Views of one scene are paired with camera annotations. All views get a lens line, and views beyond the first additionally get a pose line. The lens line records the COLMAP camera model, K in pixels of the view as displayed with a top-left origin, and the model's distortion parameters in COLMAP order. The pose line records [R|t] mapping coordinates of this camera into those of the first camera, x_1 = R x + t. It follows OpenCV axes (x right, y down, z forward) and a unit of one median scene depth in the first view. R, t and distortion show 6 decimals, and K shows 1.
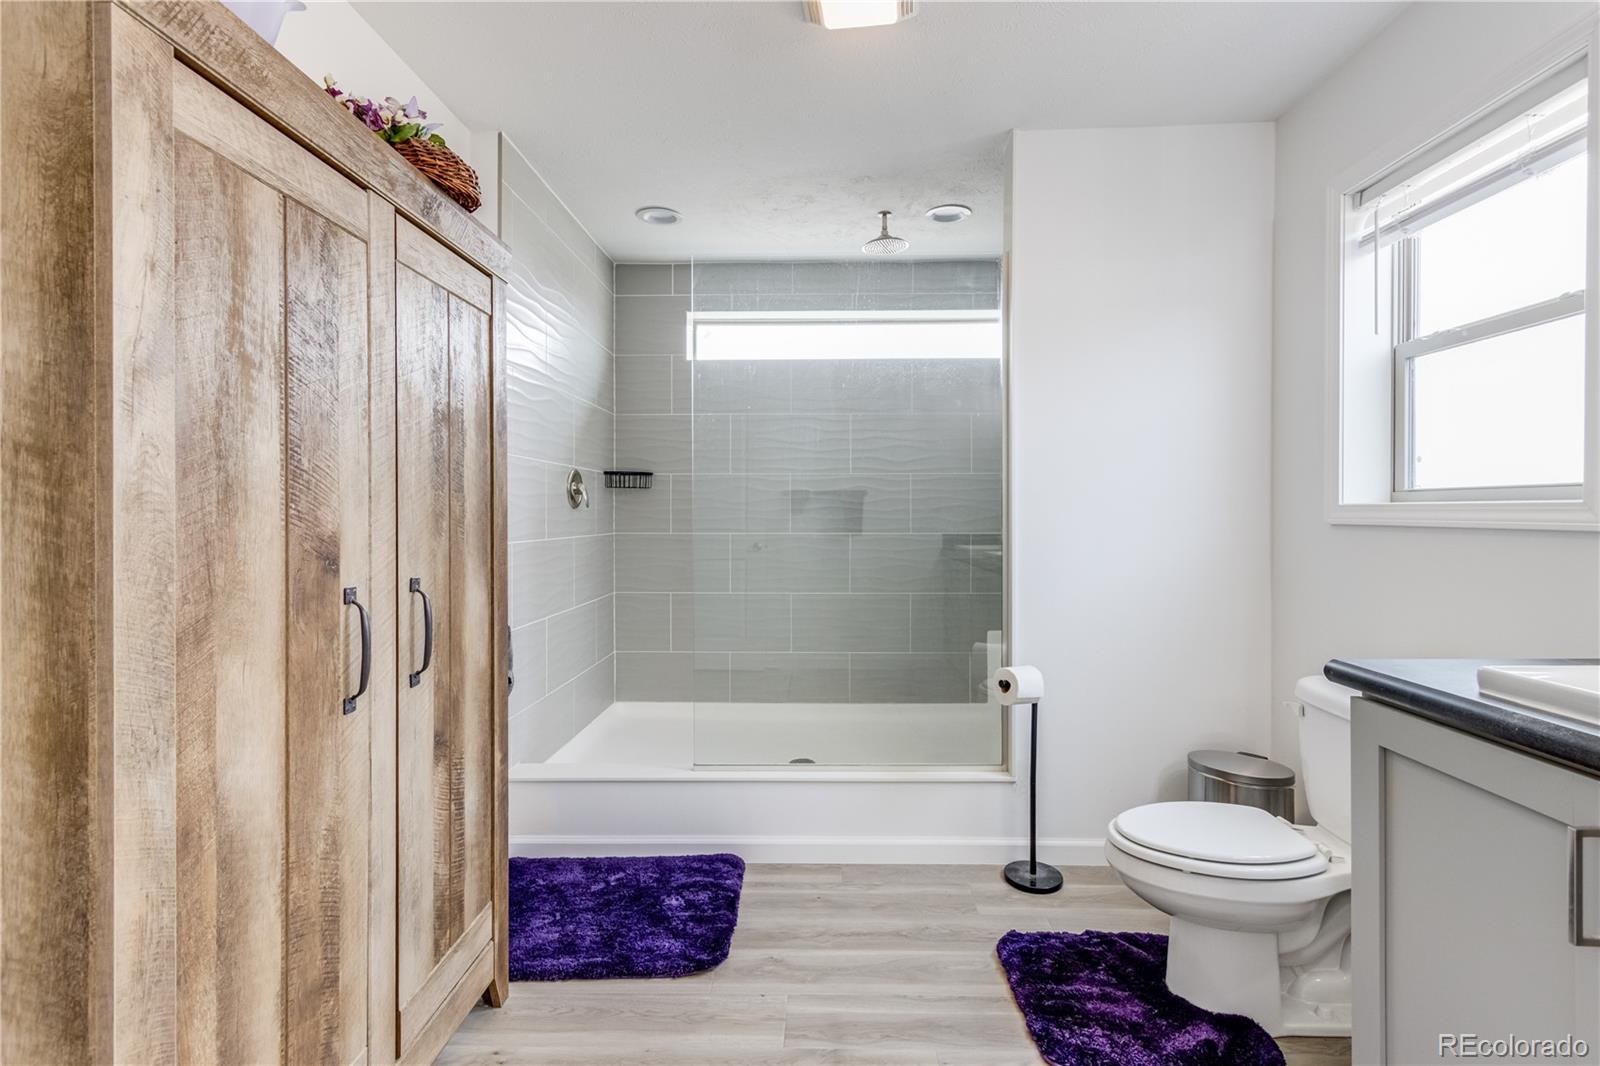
lens RADIAL K [[729.8, 0, 801.2], [0, 729.8, 522.2], [0, 0, 1]] dist [0.000340, -0.000778]
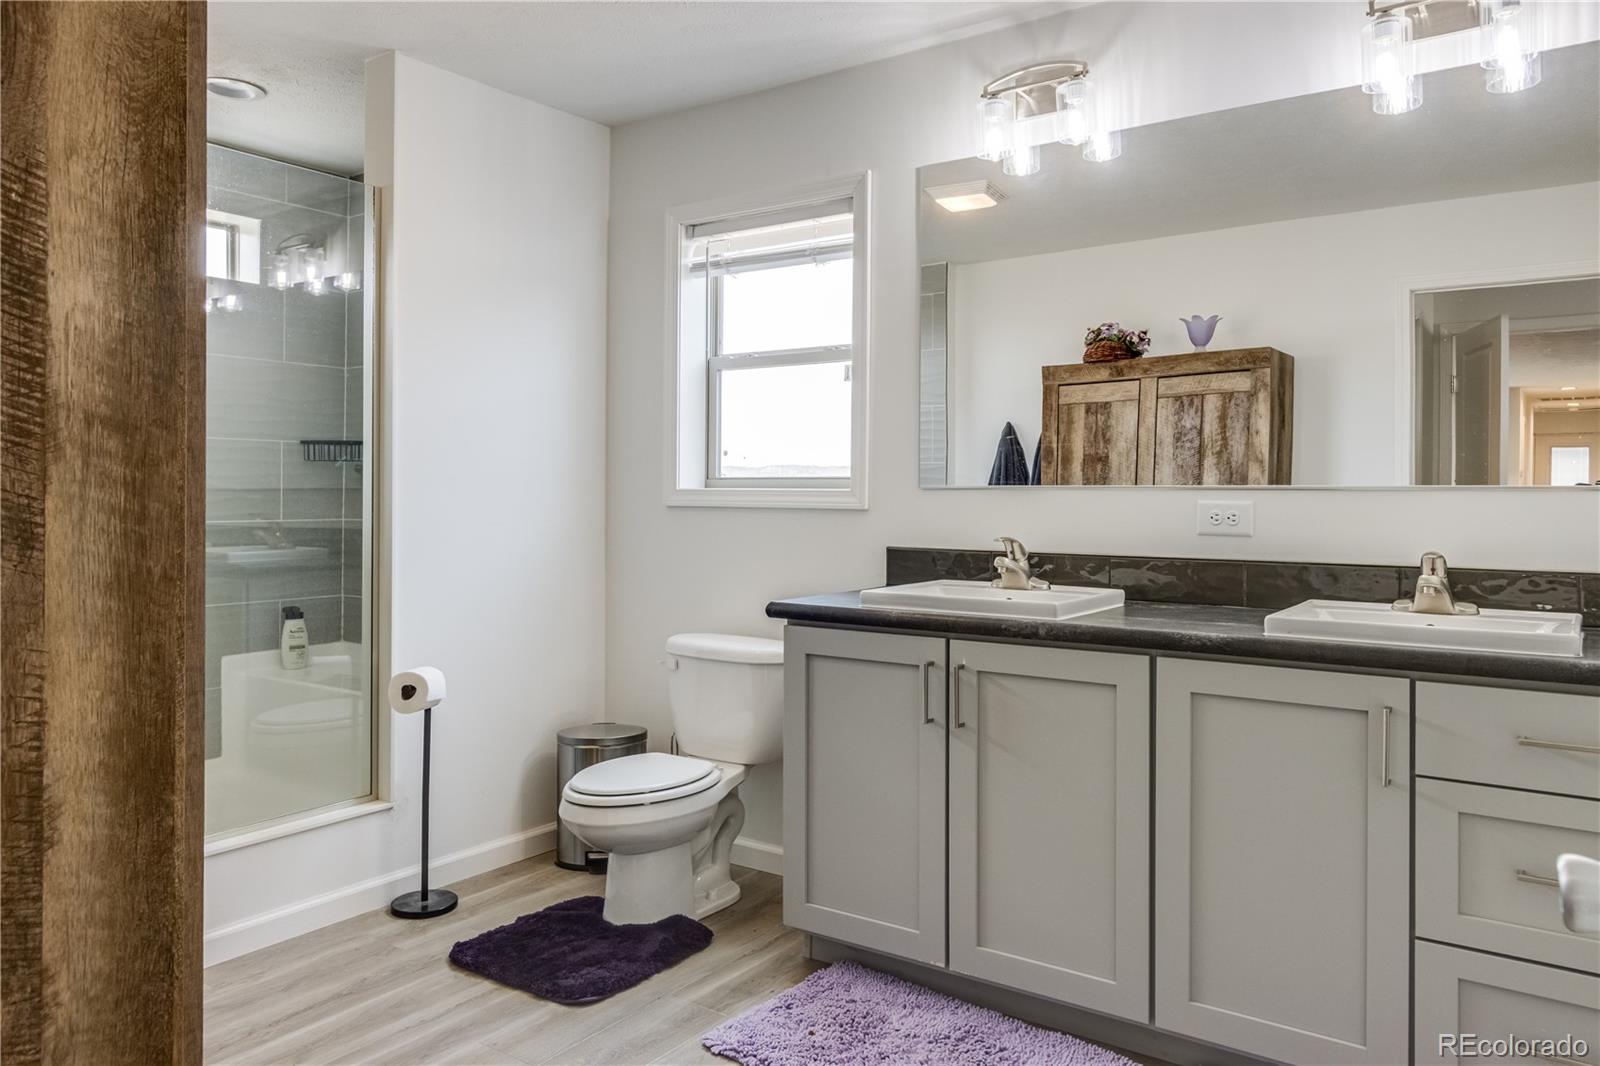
lens RADIAL K [[1080.2, 0, 803.5], [0, 1080.2, 526.6], [0, 0, 1]] dist [-0.020413, -0.001594]
pose [[0.560894, -0.020866, 0.827625, -1.619313], [0.005979, 0.999758, 0.021153, 0.000322], [-0.827866, -0.006916, 0.560883, -0.369348]]
